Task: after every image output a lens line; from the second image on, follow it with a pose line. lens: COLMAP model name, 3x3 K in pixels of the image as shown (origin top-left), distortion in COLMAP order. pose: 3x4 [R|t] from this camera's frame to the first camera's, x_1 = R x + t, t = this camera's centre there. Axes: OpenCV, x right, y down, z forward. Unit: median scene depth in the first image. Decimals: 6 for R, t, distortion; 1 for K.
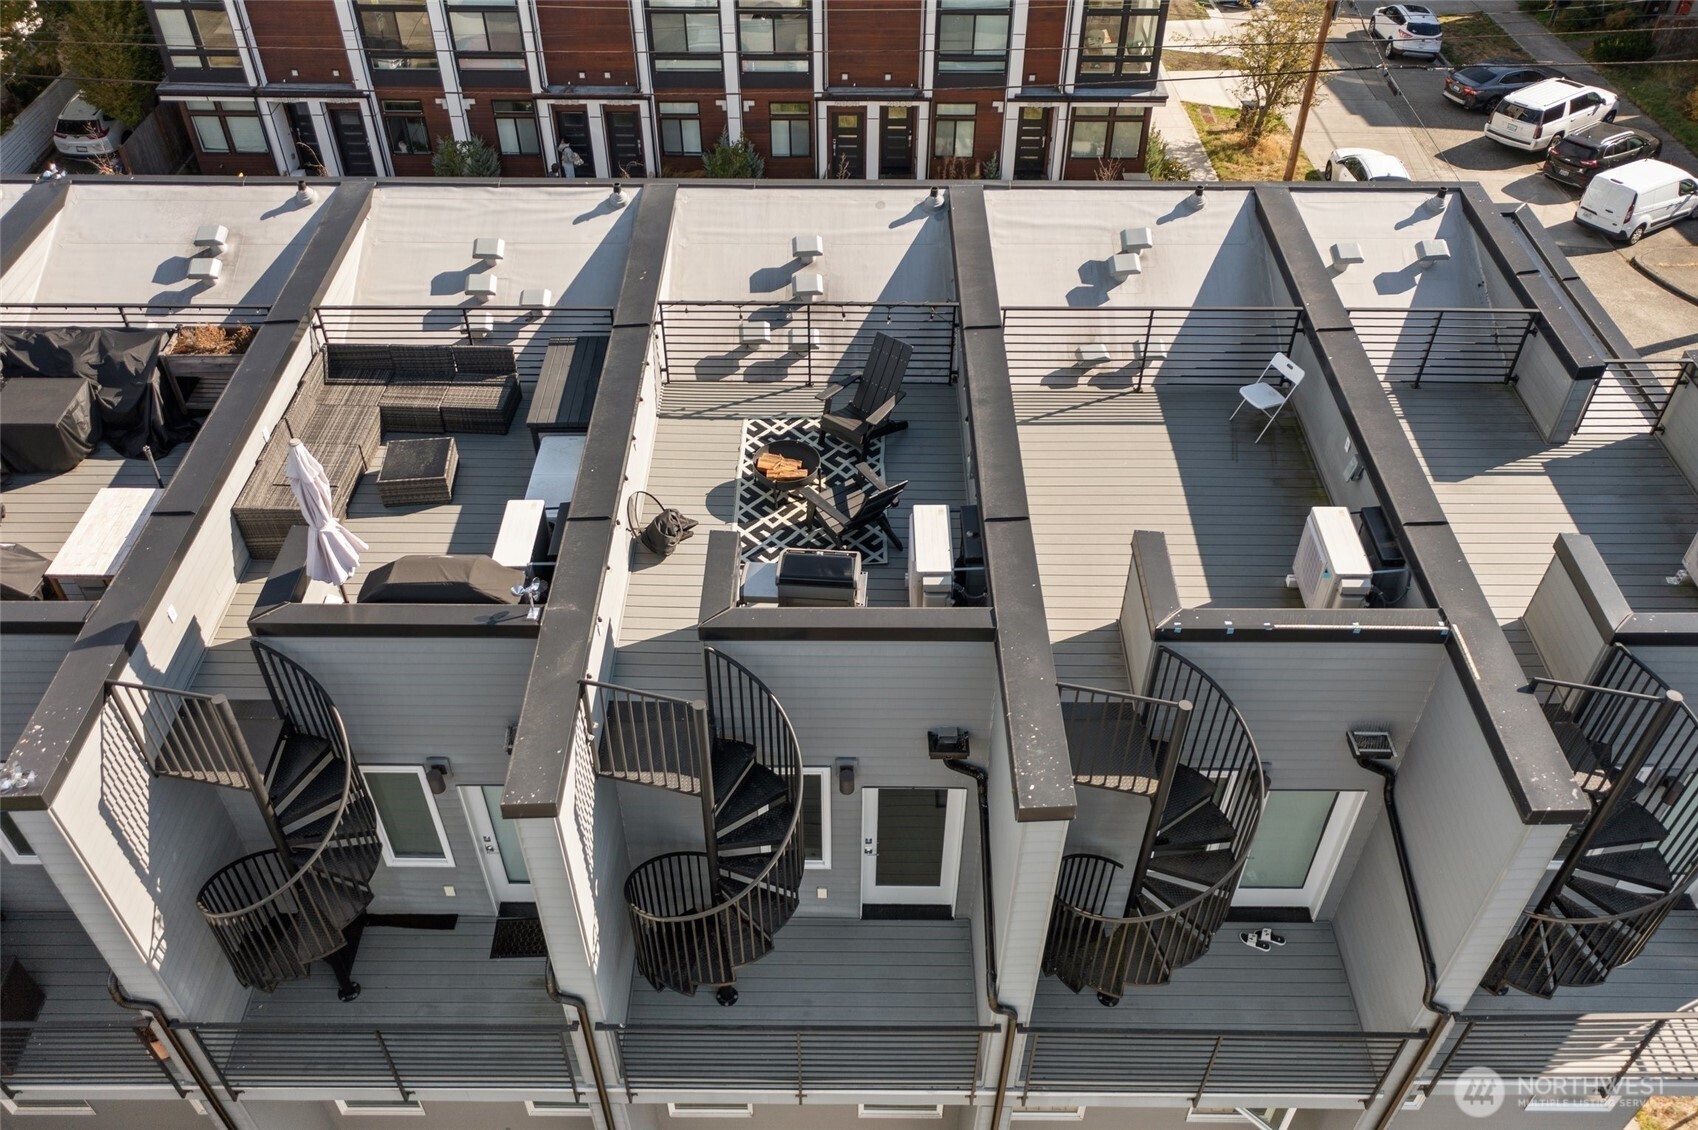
lens RADIAL K [[1371.2, 0, 848.9], [0, 1371.2, 556.6], [0, 0, 1]] dist [0.006457, -0.002876]
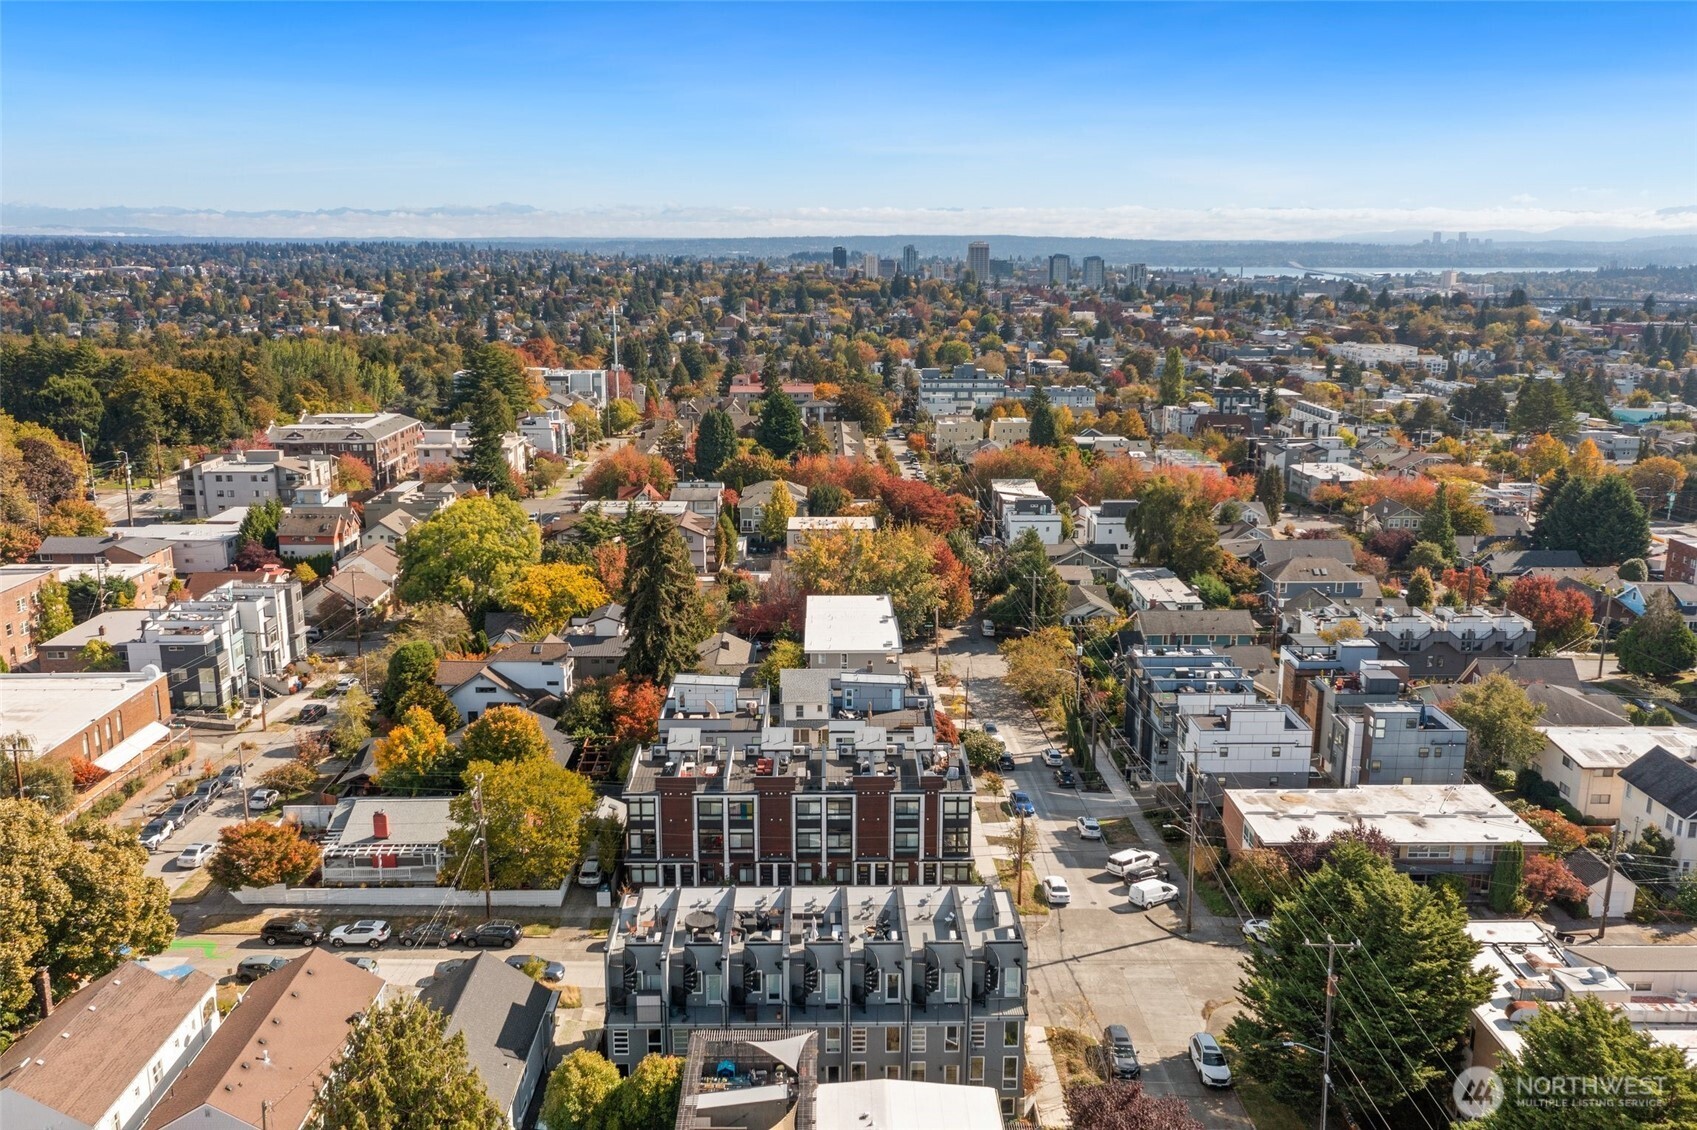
lens RADIAL K [[1370.4, 0, 849.0], [0, 1370.4, 556.4], [0, 0, 1]] dist [0.006457, -0.002876]
pose [[0.999664, -0.005035, 0.025420, -0.102630], [0.016927, 0.869630, -0.493414, 0.530688], [-0.019622, 0.493679, 0.869423, -1.822624]]
